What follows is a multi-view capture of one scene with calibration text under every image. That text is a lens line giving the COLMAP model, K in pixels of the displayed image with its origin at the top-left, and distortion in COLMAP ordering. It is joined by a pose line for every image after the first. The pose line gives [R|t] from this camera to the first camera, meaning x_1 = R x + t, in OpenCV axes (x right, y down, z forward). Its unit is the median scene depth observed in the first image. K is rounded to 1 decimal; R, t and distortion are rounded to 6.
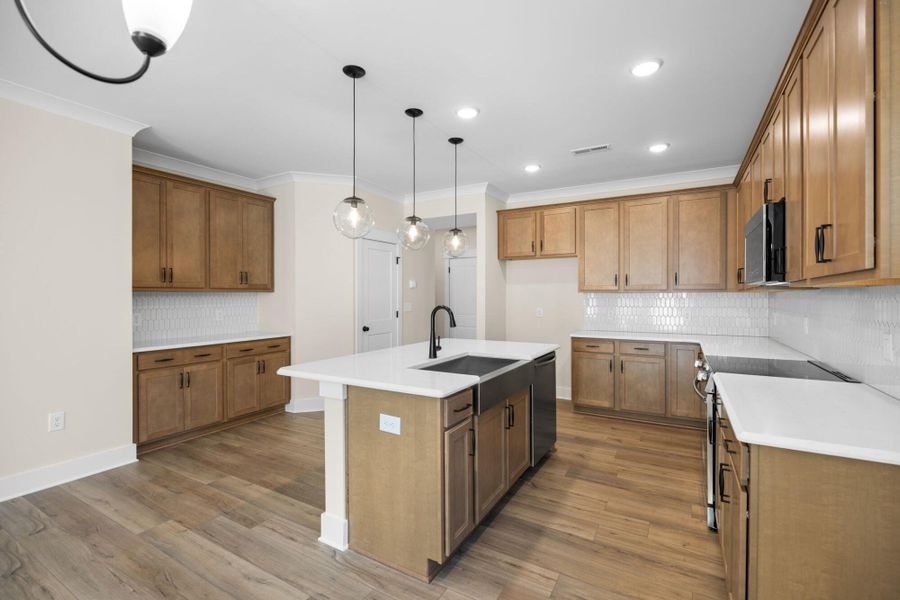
lens RADIAL K [[401.1, 0, 451.4], [0, 401.1, 296.6], [0, 0, 1]] dist [-0.002355, -0.000647]
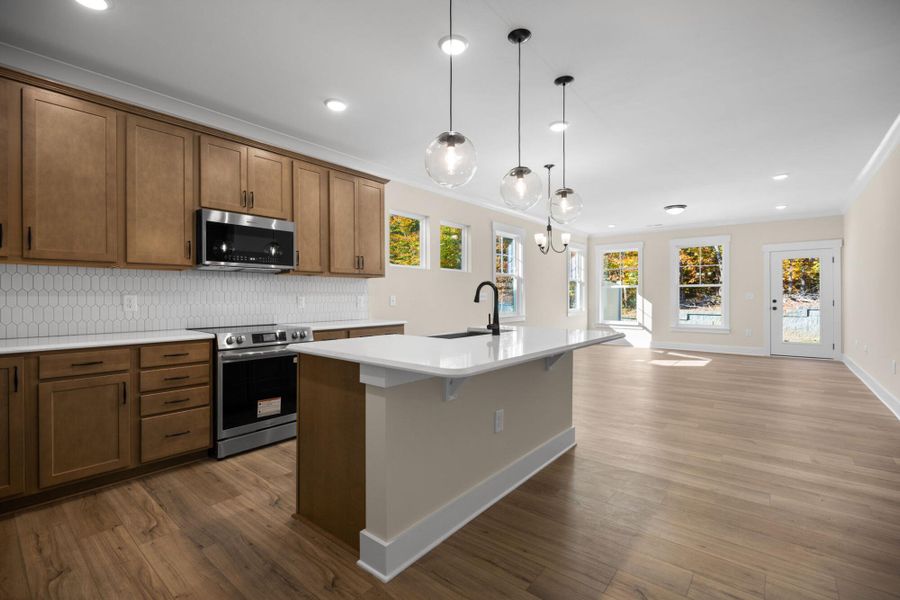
lens RADIAL K [[401.1, 0, 451.4], [0, 401.1, 296.6], [0, 0, 1]] dist [-0.002355, -0.000647]
pose [[-0.986399, 0.002733, 0.164345, -0.088509], [0.002779, 0.999996, 0.000048, 0.053834], [-0.164345, 0.000504, -0.986403, 1.775906]]
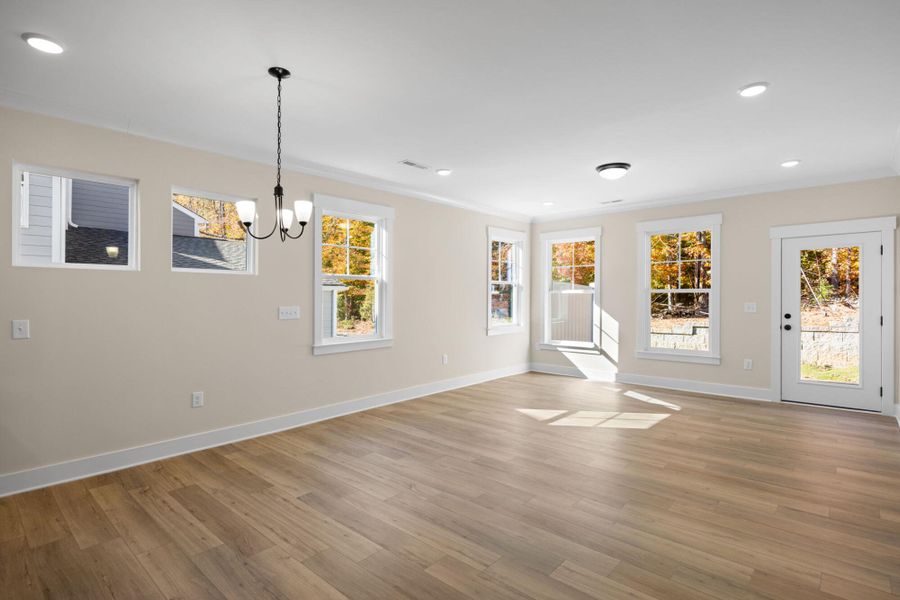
lens RADIAL K [[447.8, 0, 450.0], [0, 447.8, 300.0], [0, 0, 1]] dist [0.002694, -0.001175]
pose [[-0.977790, 0.004180, 0.209545, -0.737976], [0.005662, 0.999963, 0.006473, 0.003425], [-0.209510, 0.007516, -0.977778, 0.990784]]
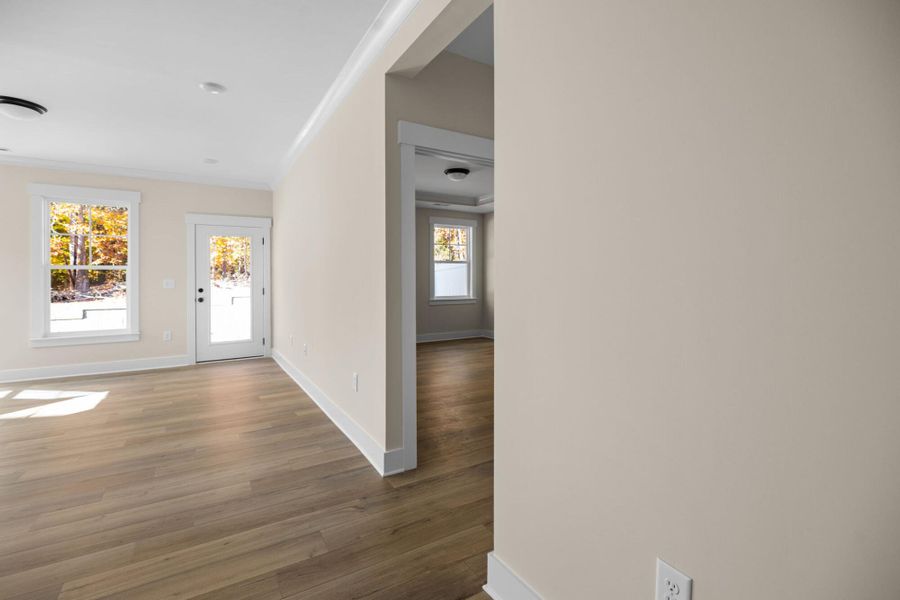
lens RADIAL K [[409.9, 0, 450.2], [0, 409.9, 285.4], [0, 0, 1]] dist [0.000029, -0.000284]
pose [[-0.483597, 0.015664, -0.875151, -0.552177], [0.006664, 0.999877, 0.014214, 0.044306], [0.875266, 0.001042, -0.483641, 0.931080]]
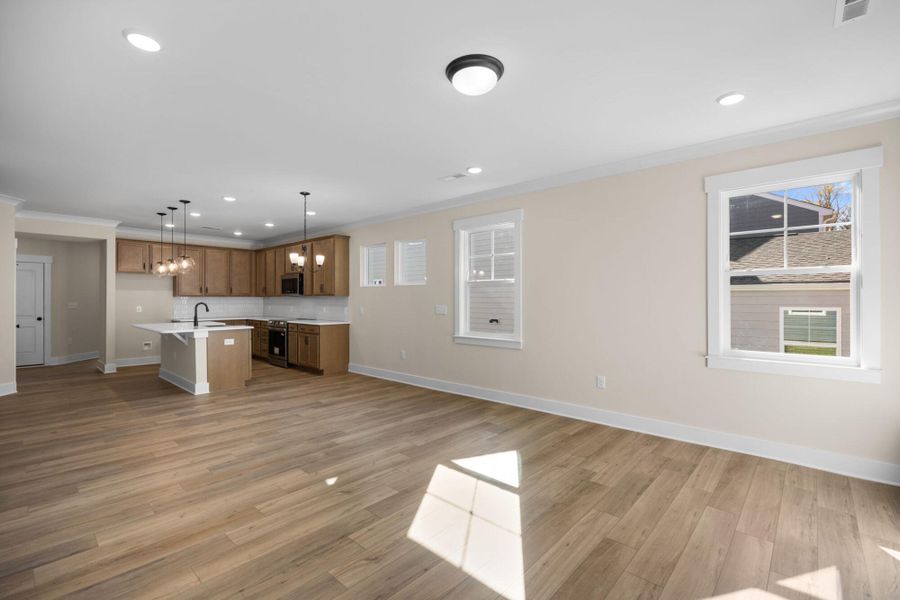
lens RADIAL K [[403.2, 0, 450.0], [0, 403.2, 300.0], [0, 0, 1]] dist [0.002825, -0.000264]
pose [[0.215624, -0.002949, 0.976472, -1.758928], [0.001413, 0.999995, 0.002708, 0.002060], [-0.976476, 0.000796, 0.215627, -0.800597]]
